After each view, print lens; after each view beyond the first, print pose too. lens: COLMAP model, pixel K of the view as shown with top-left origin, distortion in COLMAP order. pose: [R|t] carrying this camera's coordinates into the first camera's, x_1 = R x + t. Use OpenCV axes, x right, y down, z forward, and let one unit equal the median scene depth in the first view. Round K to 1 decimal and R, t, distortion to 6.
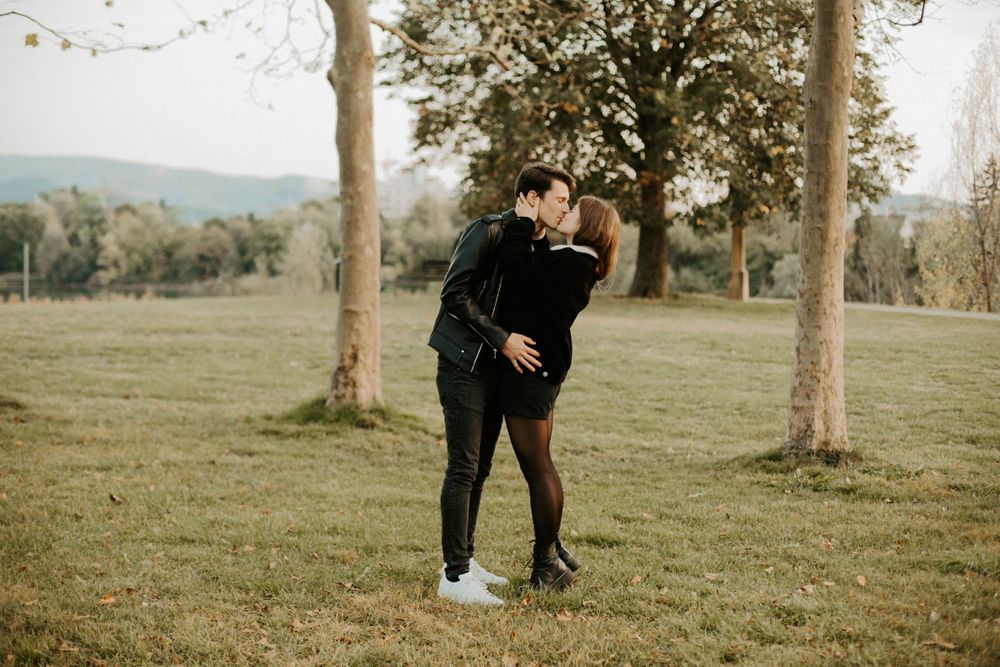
lens RADIAL K [[1481.7, 0, 500.0], [0, 1481.7, 333.5], [0, 0, 1]] dist [-0.096840, -0.071167]
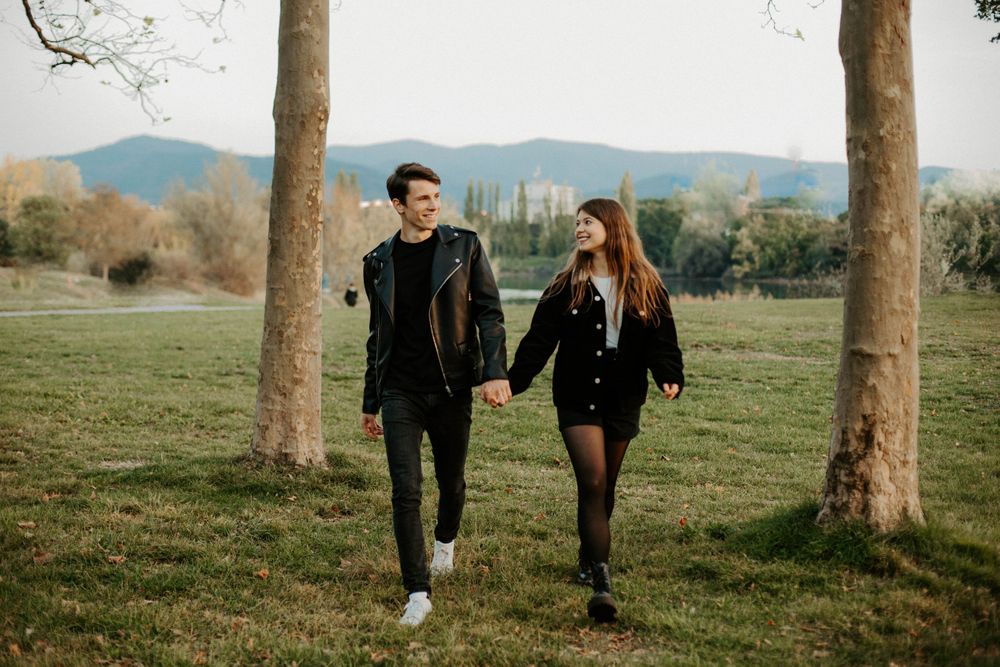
lens RADIAL K [[1481.7, 0, 500.0], [0, 1481.7, 333.5], [0, 0, 1]] dist [-0.096840, -0.071167]
pose [[0.910291, 0.016215, -0.413652, 0.003005], [-0.014517, 0.999868, 0.007249, -0.024681], [0.413715, -0.000594, 0.910406, 0.446375]]
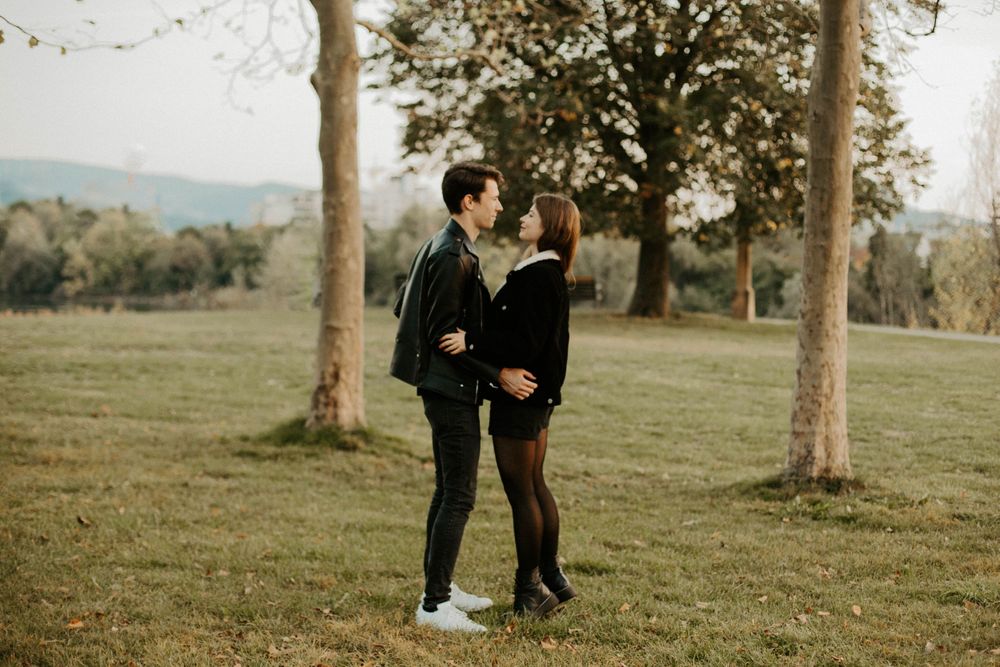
lens RADIAL K [[1481.7, 0, 500.0], [0, 1481.7, 333.5], [0, 0, 1]] dist [-0.096840, -0.071167]
pose [[0.999851, 0.010889, 0.013392, -0.005880], [-0.010745, 0.999884, -0.010838, -0.002010], [-0.013509, 0.010692, 0.999852, 0.046900]]
